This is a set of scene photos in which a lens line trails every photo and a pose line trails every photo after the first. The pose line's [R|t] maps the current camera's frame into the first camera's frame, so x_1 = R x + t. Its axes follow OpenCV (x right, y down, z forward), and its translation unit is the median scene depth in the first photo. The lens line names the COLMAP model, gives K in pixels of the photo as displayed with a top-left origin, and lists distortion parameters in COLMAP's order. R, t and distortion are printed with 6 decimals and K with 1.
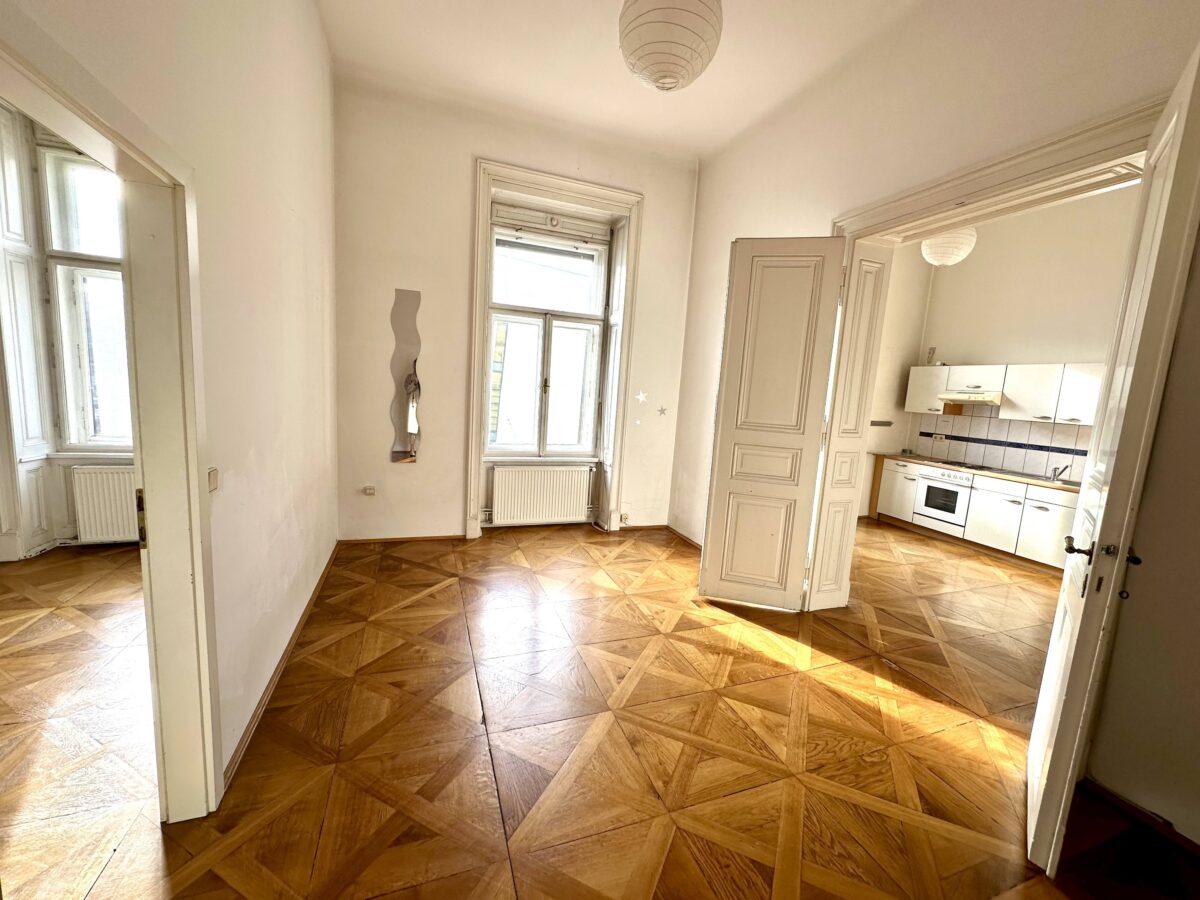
lens RADIAL K [[477.2, 0, 600.0], [0, 477.2, 450.0], [0, 0, 1]] dist [-0.000976, -0.000476]
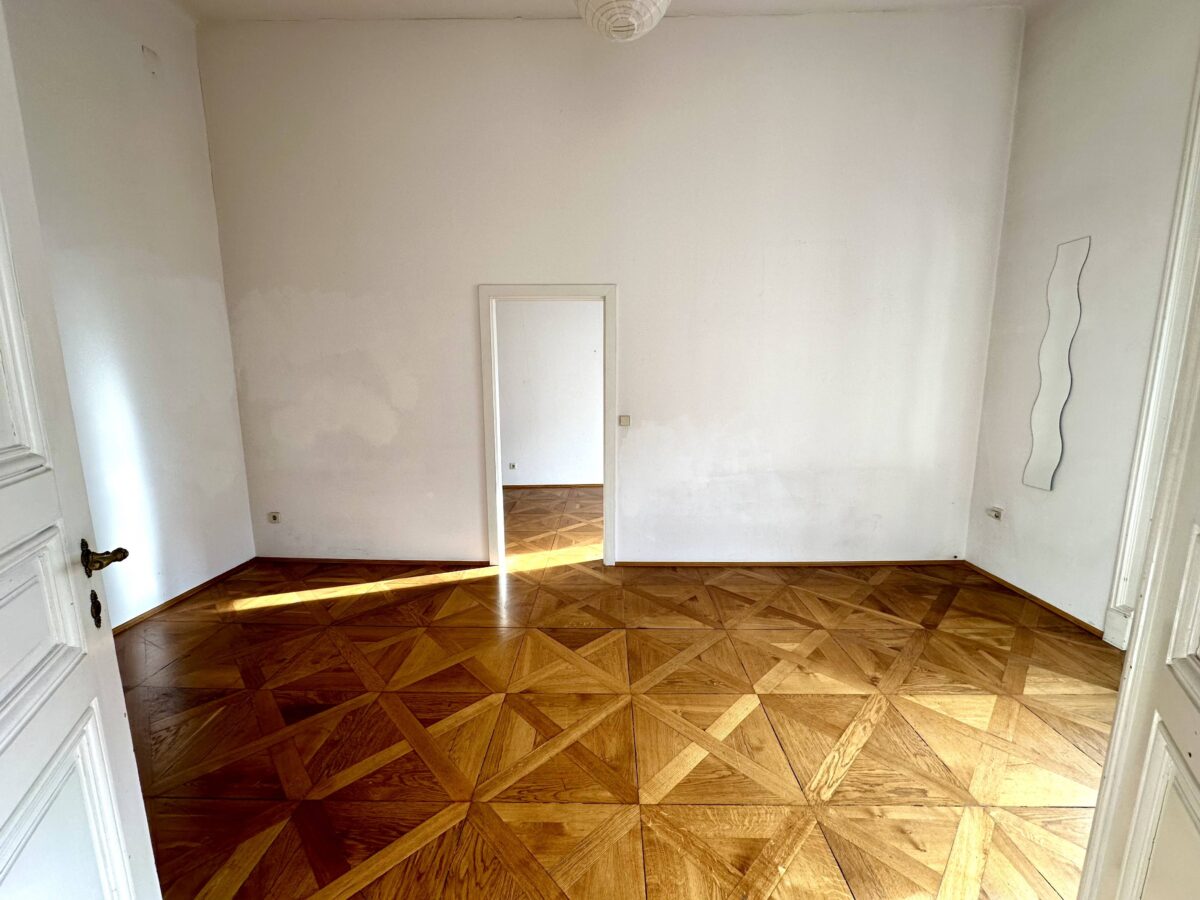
lens RADIAL K [[477.2, 0, 600.0], [0, 477.2, 450.0], [0, 0, 1]] dist [-0.000976, -0.000476]
pose [[-0.357266, 0.083107, -0.930298, 0.990858], [-0.145804, 0.978860, 0.143439, -0.074130], [0.922552, 0.186887, -0.337596, 1.290770]]
